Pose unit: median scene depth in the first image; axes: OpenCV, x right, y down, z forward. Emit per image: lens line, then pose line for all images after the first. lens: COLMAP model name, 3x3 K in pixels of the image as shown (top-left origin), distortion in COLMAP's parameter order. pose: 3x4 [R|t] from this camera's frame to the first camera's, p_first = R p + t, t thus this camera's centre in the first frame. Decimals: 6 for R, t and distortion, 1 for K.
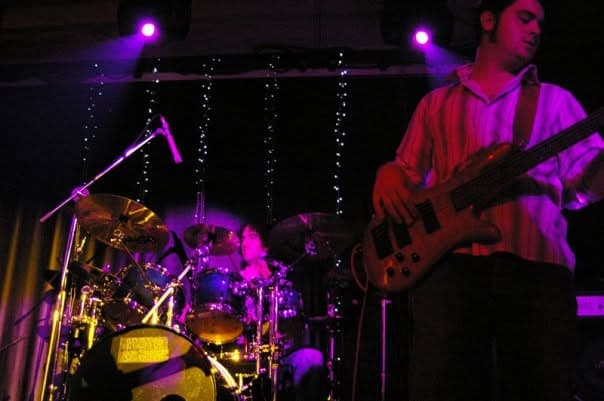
lens RADIAL K [[703.2, 0, 302.0], [0, 703.2, 200.5], [0, 0, 1]] dist [-0.155841, -0.002371]
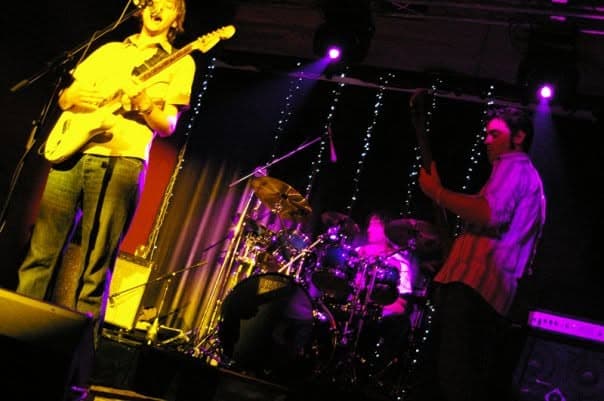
lens RADIAL K [[703.2, 0, 302.0], [0, 703.2, 200.5], [0, 0, 1]] dist [-0.155841, -0.002371]
pose [[0.938450, 0.191143, -0.287708, 0.166600], [-0.171987, 0.980915, 0.090695, -0.089160], [0.299553, -0.035631, 0.953414, -0.310859]]
